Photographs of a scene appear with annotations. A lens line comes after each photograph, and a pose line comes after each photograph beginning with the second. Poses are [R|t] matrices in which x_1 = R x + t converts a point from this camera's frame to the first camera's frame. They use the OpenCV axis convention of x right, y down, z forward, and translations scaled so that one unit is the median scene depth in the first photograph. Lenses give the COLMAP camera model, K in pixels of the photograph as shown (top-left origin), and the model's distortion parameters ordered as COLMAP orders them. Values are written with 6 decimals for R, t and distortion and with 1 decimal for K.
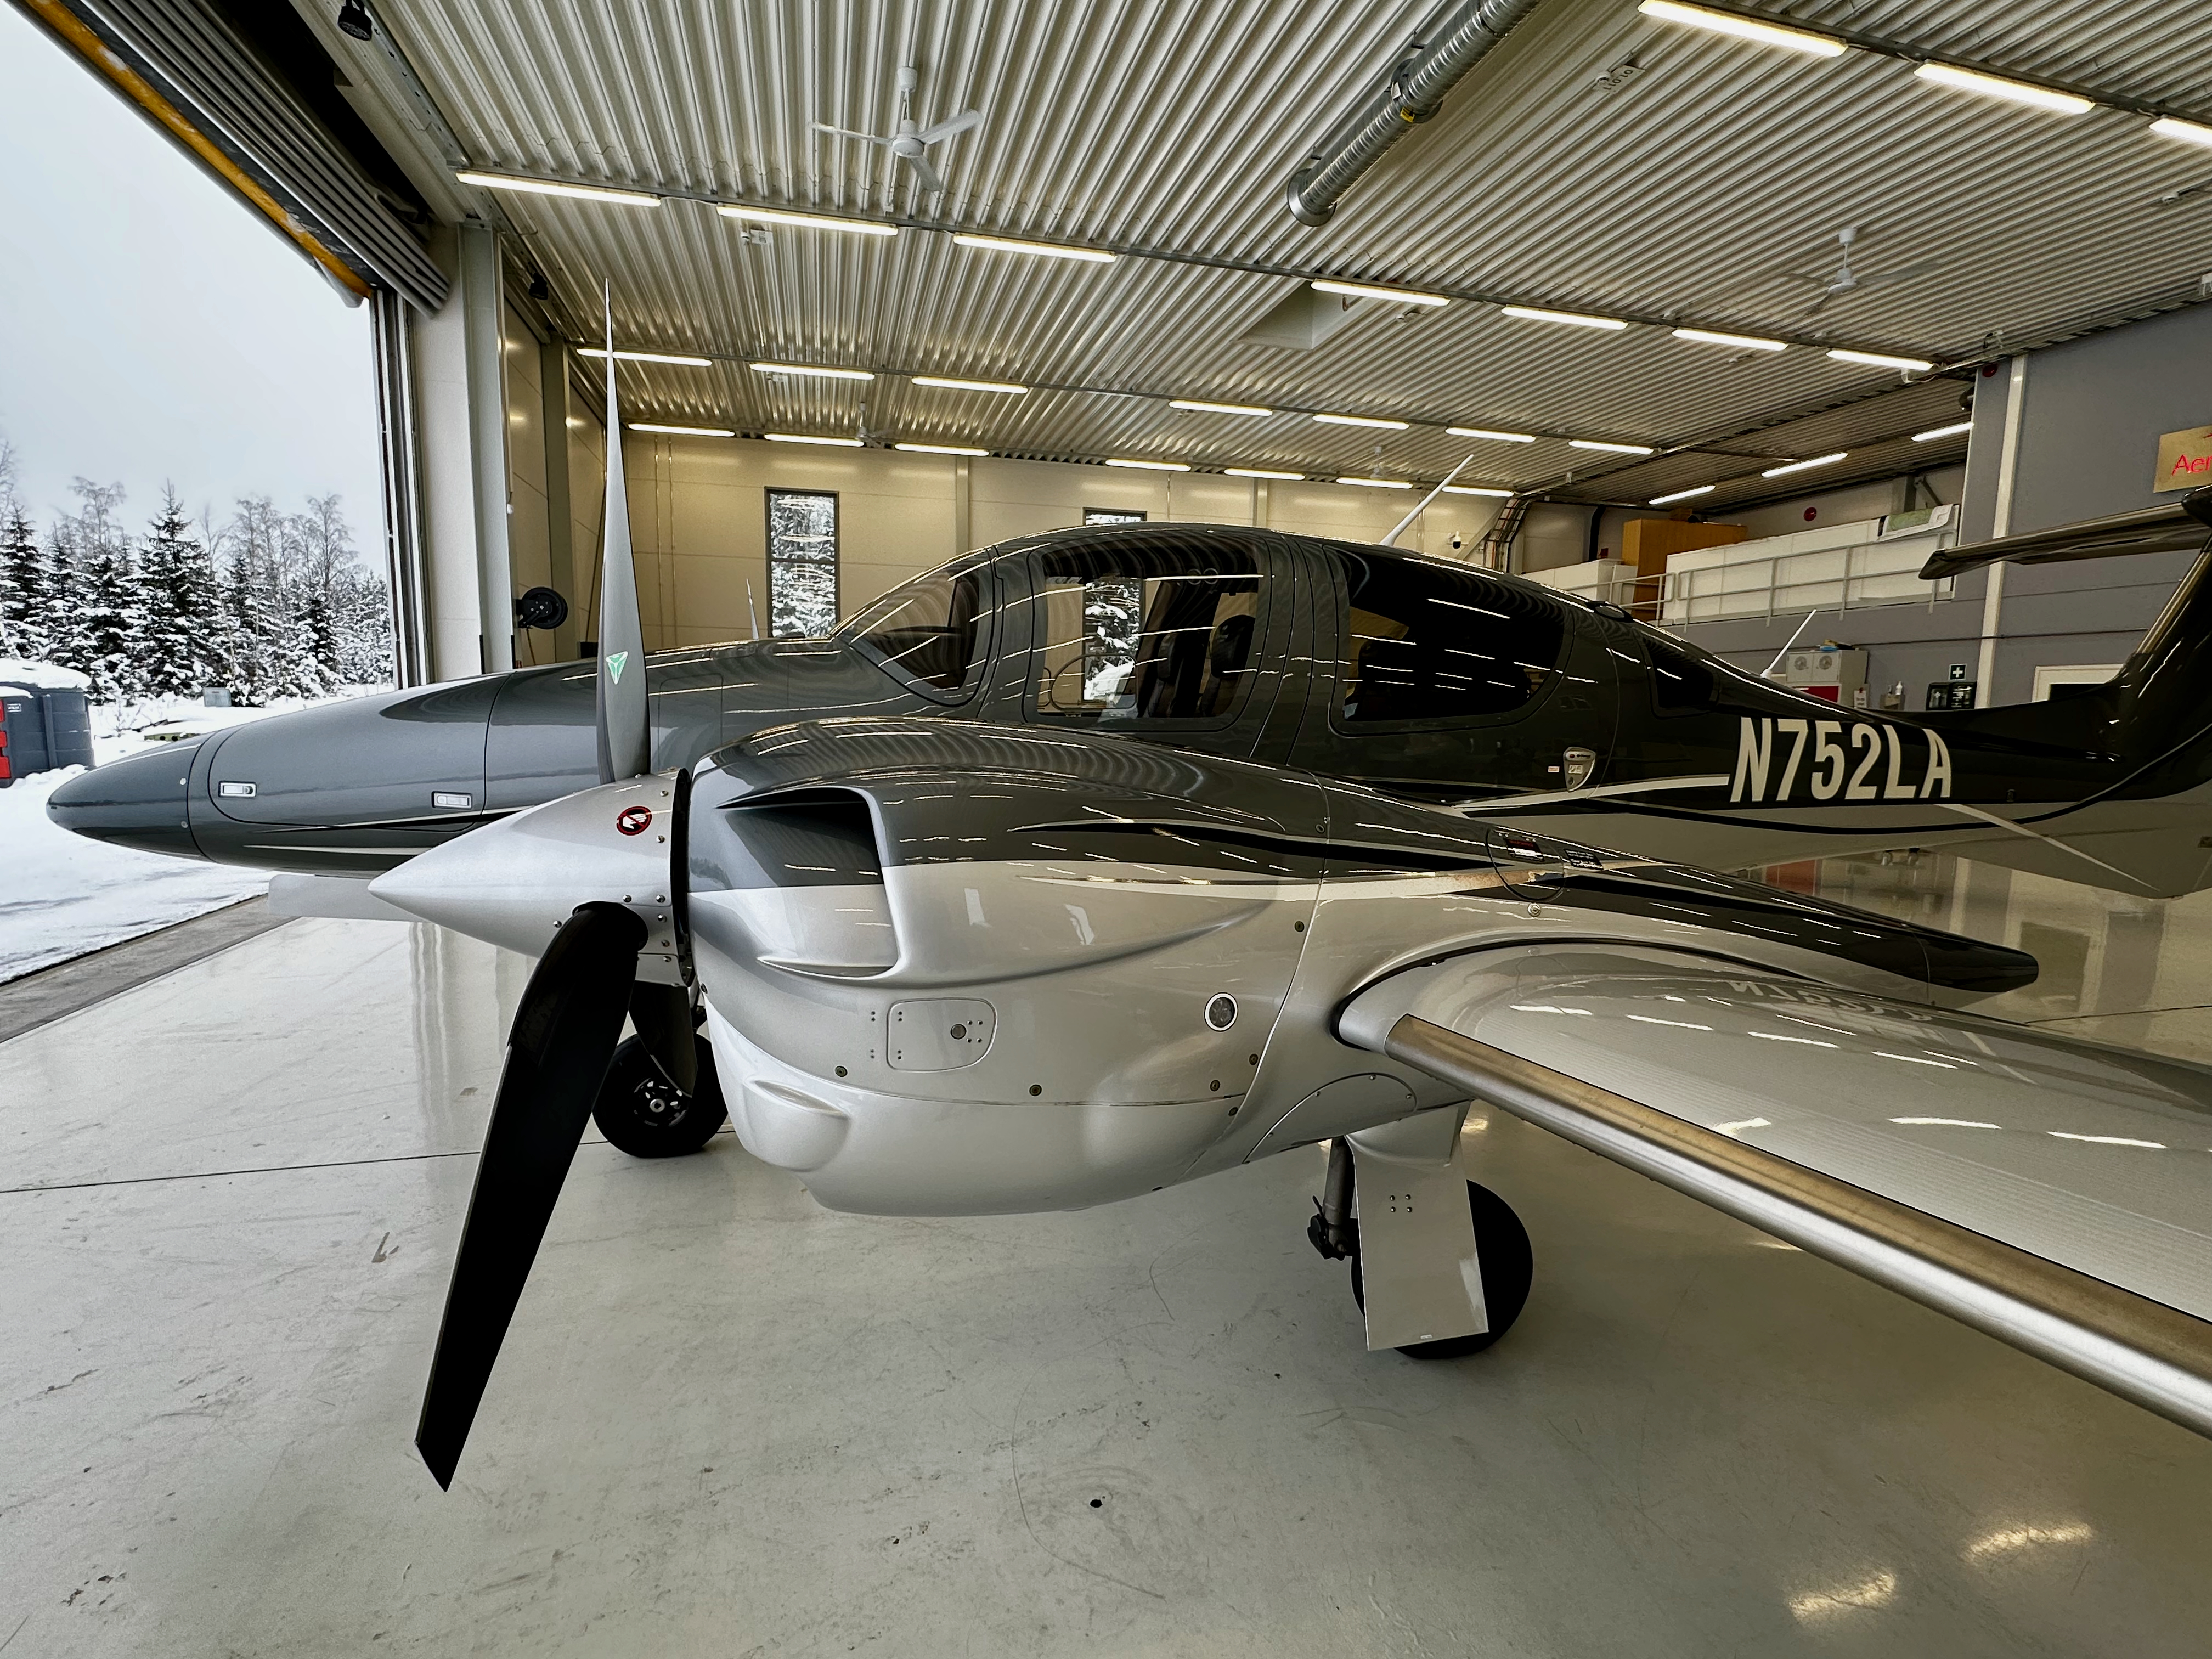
lens RADIAL K [[1058.0, 0, 1102.6], [0, 1058.0, 830.9], [0, 0, 1]] dist [-0.002340, 0.000050]
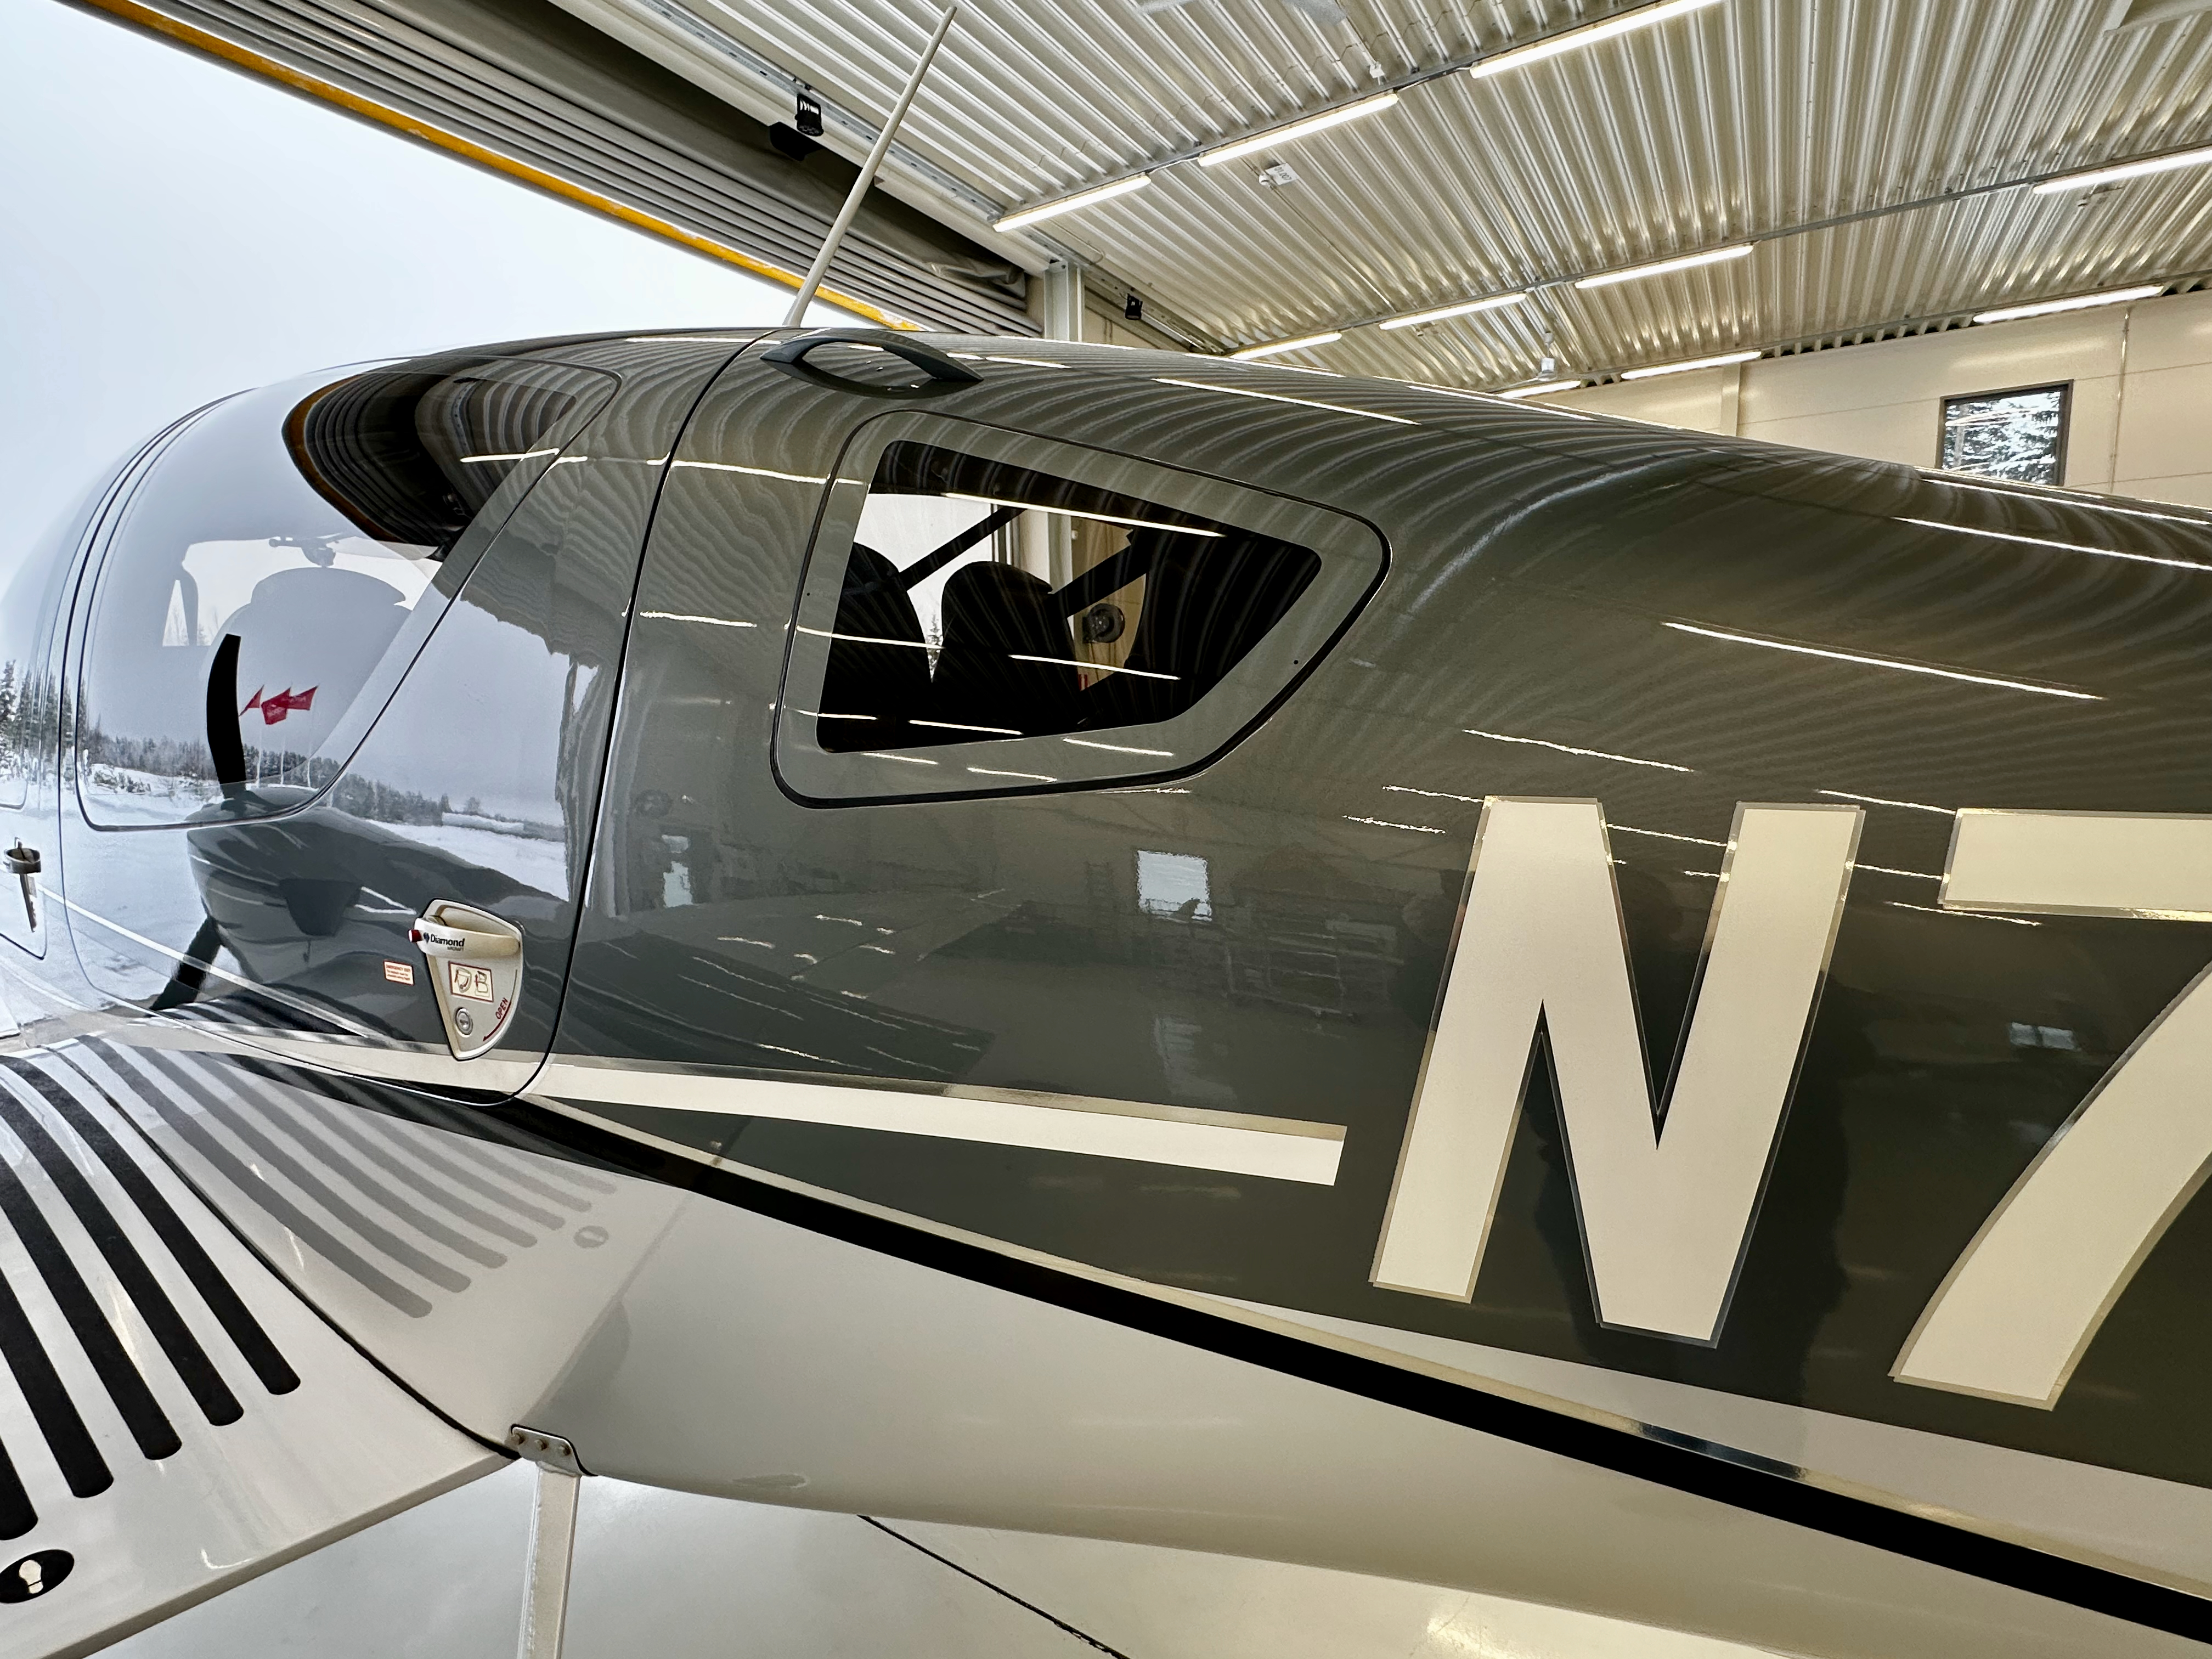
lens RADIAL K [[1064.1, 0, 1096.8], [0, 1064.1, 832.0], [0, 0, 1]] dist [-0.001091, 0.000154]
pose [[0.674492, 0.063125, -0.735579, 0.211346], [-0.061845, 0.997667, 0.028908, -0.031867], [0.735687, 0.025994, 0.676822, 0.259957]]
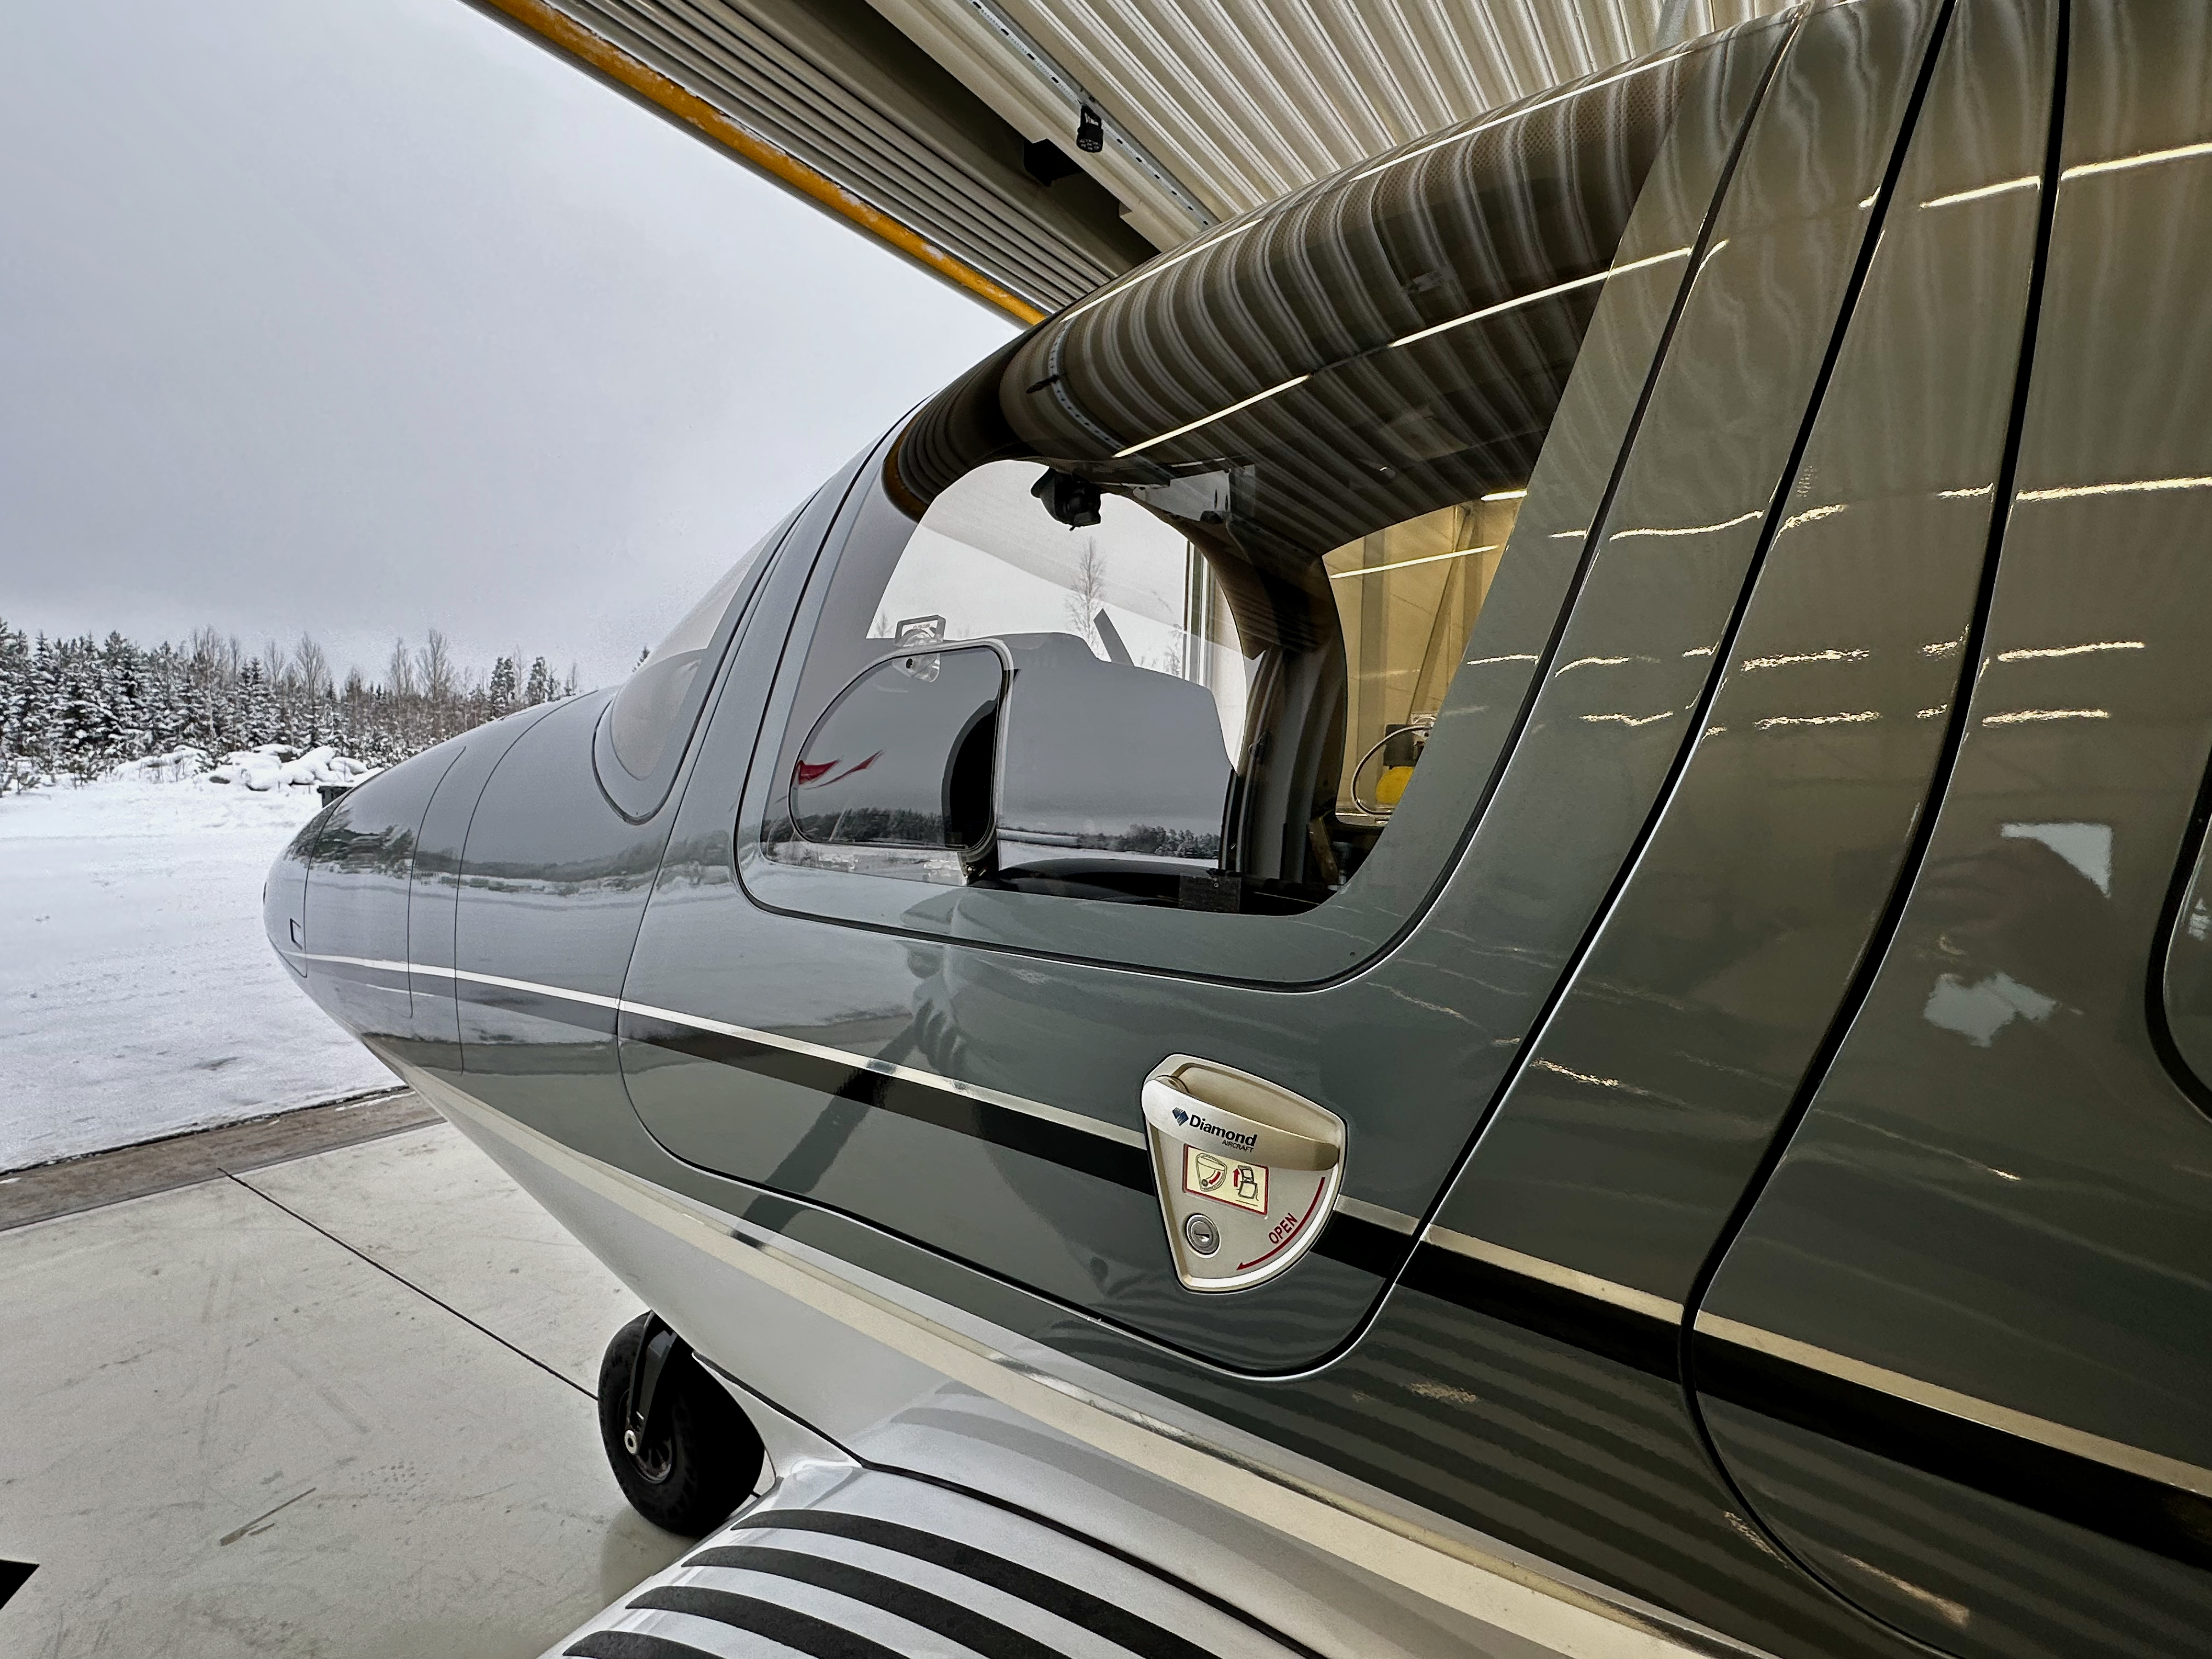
lens RADIAL K [[1086.2, 0, 1106.0], [0, 1086.2, 829.5], [0, 0, 1]] dist [-0.001223, 0.000022]
pose [[0.655828, 0.038163, -0.753945, 0.073562], [-0.097360, 0.994657, -0.034343, -0.027776], [0.748606, 0.095927, 0.656039, 0.205615]]
